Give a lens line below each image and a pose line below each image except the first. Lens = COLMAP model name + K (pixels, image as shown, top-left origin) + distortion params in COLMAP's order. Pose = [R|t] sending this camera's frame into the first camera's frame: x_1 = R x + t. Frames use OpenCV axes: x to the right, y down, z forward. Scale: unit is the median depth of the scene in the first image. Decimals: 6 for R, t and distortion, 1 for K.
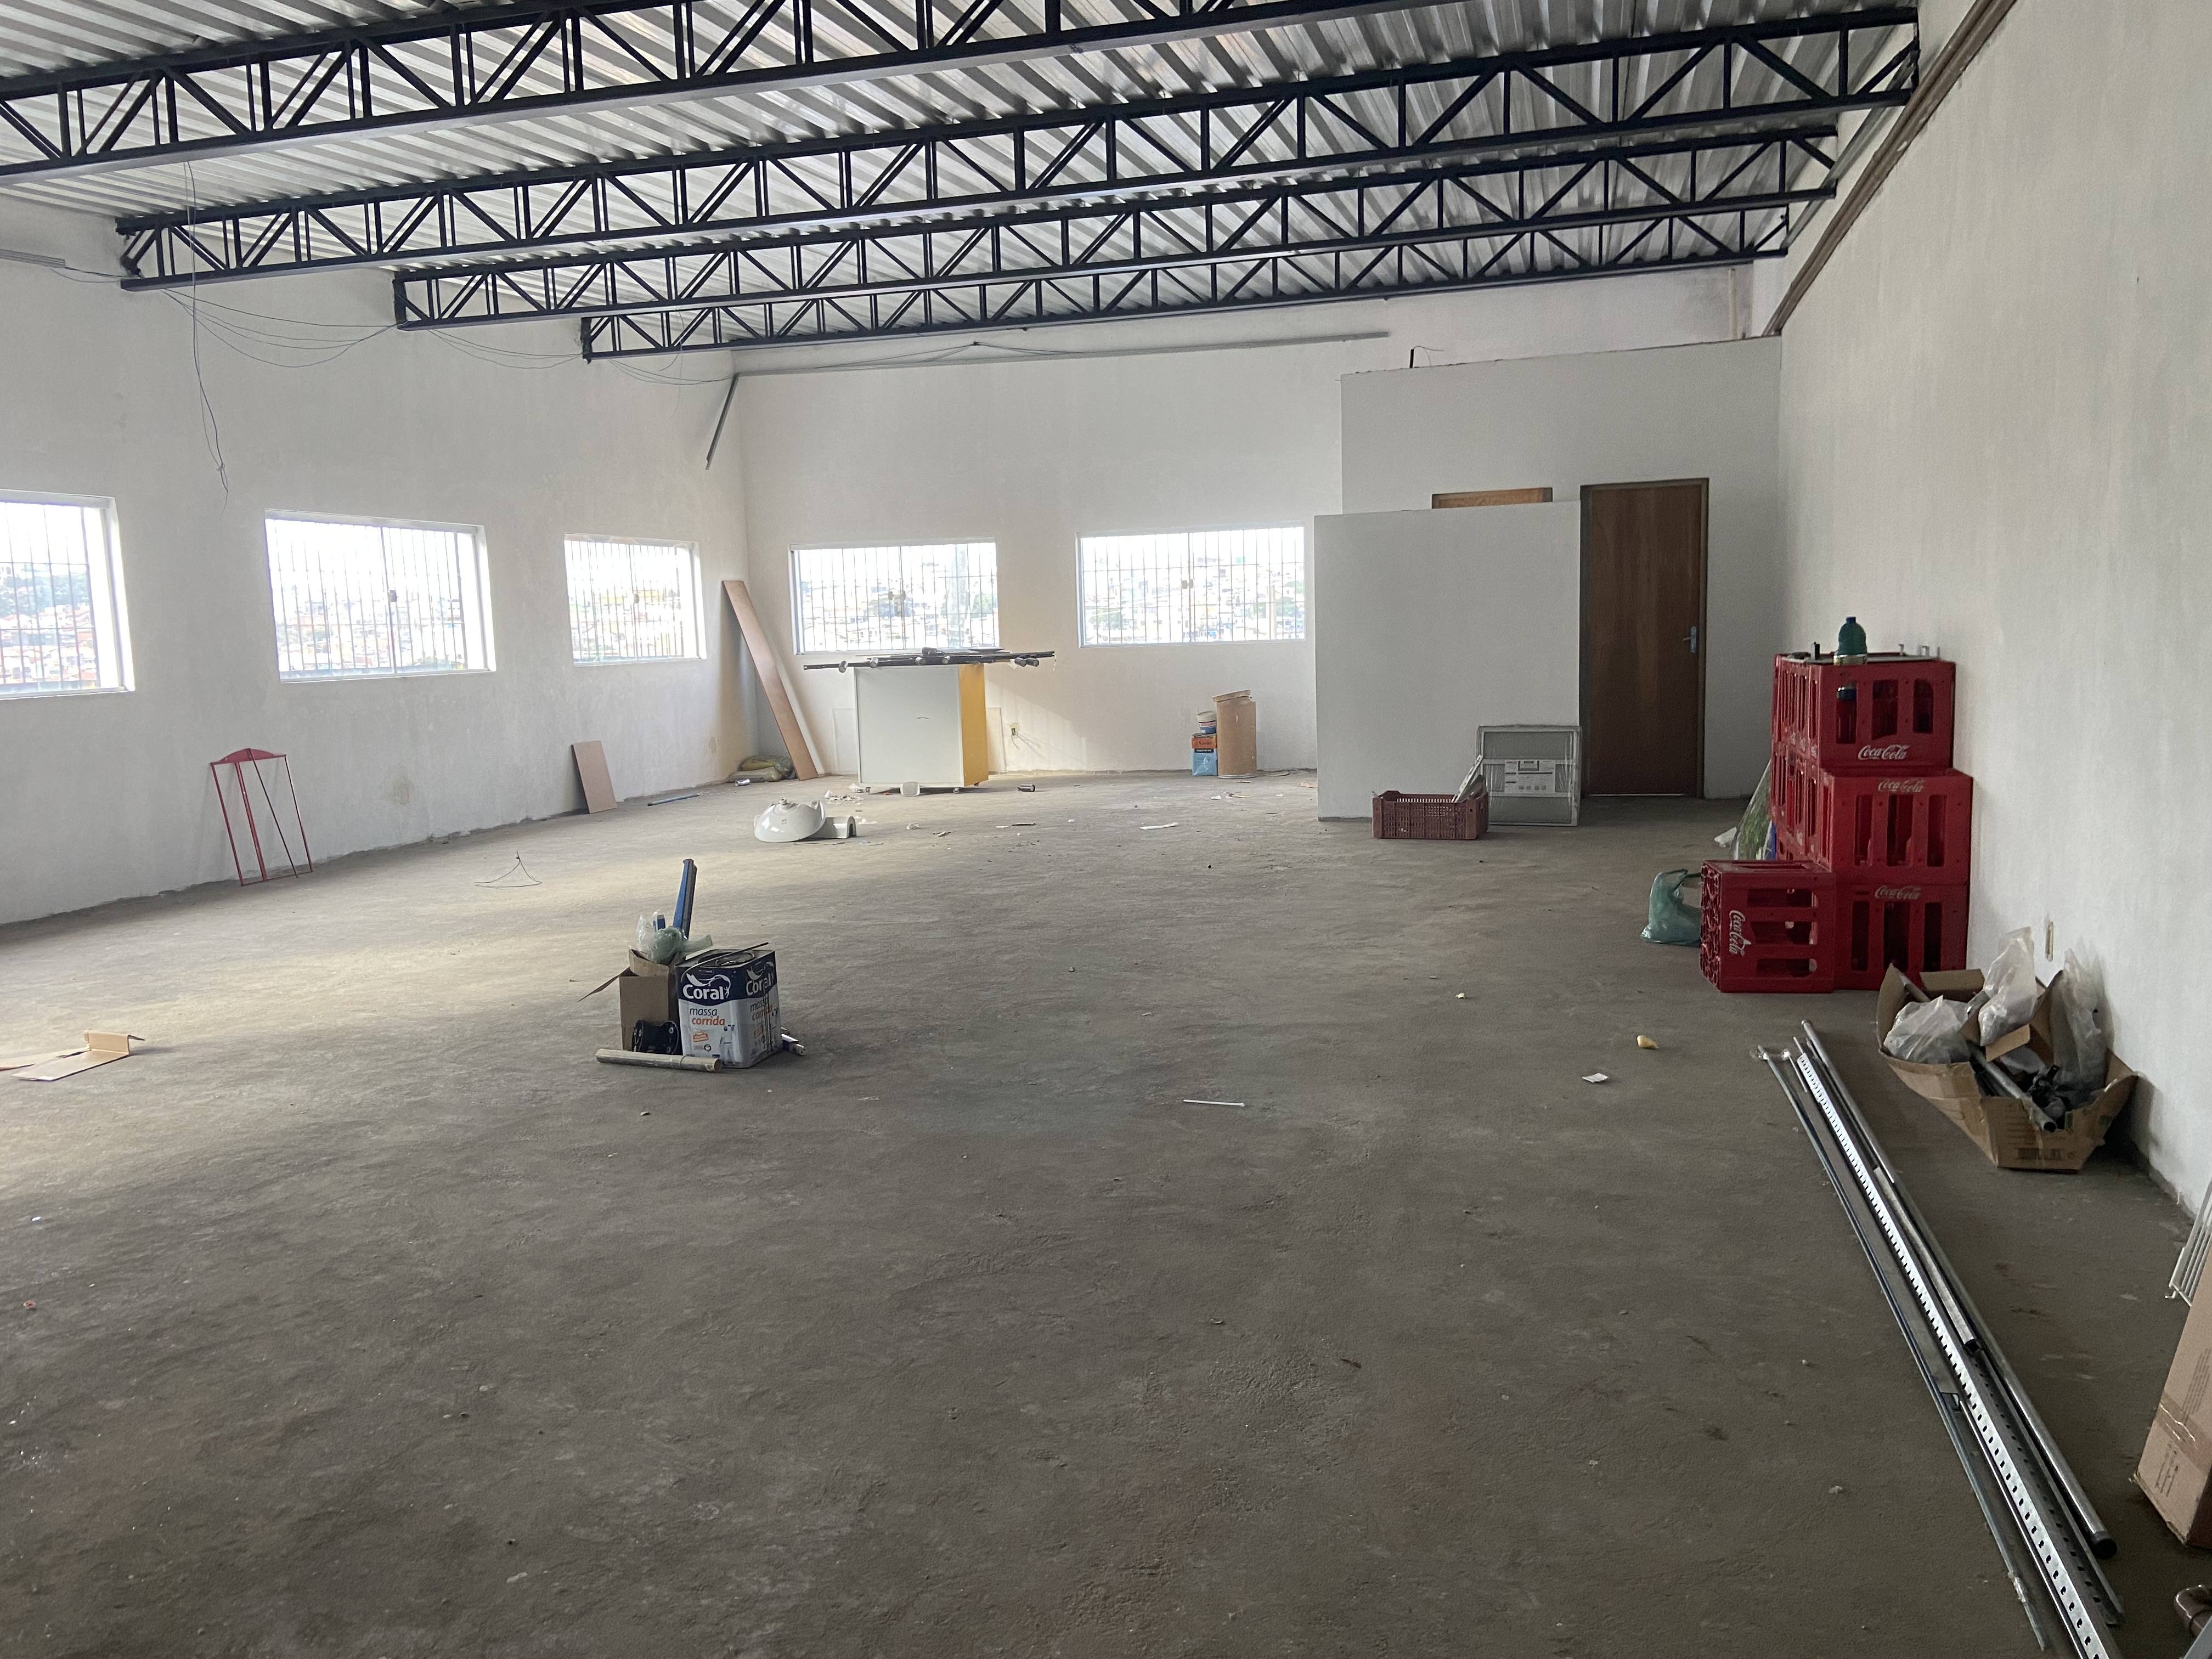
lens RADIAL K [[1661.1, 0, 1106.0], [0, 1661.1, 829.5], [0, 0, 1]] dist [0.005703, -0.009435]
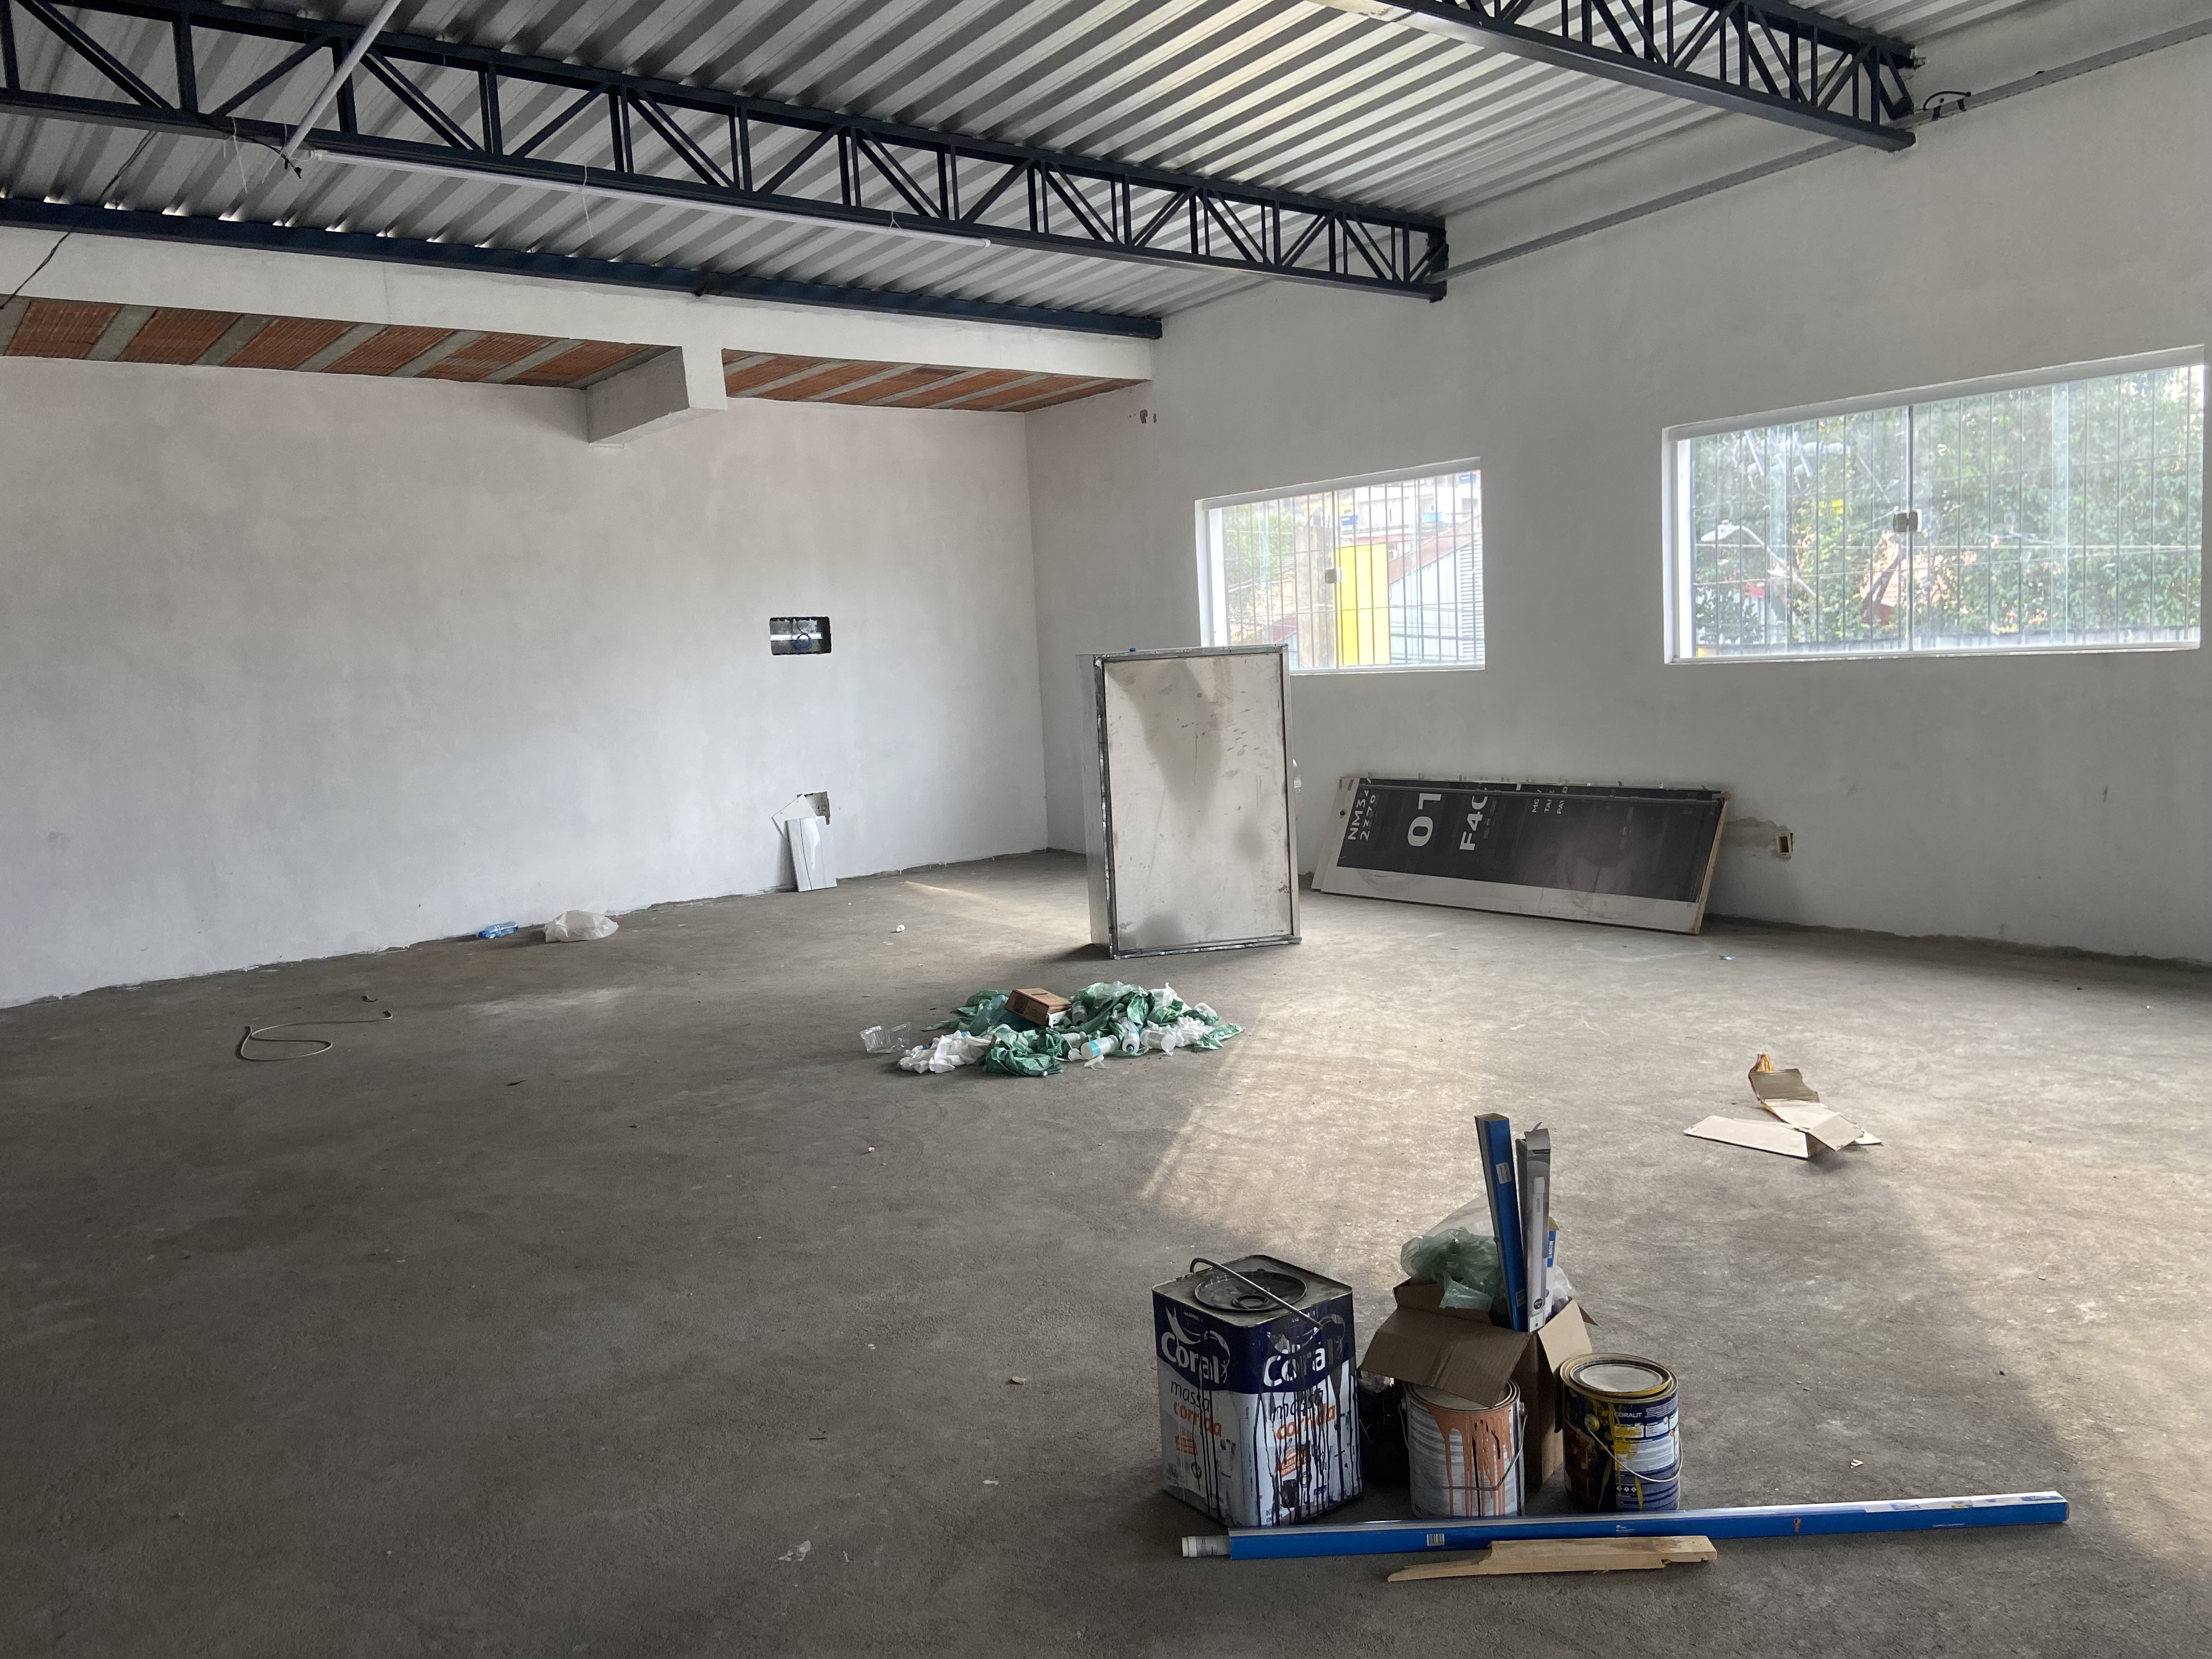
lens RADIAL K [[1661.1, 0, 1106.0], [0, 1661.1, 829.5], [0, 0, 1]] dist [0.005703, -0.009435]
pose [[-0.572335, 0.145355, -0.807035, 0.221632], [-0.037877, 0.978428, 0.203086, -0.197821], [0.819145, 0.146801, -0.554483, 1.592893]]
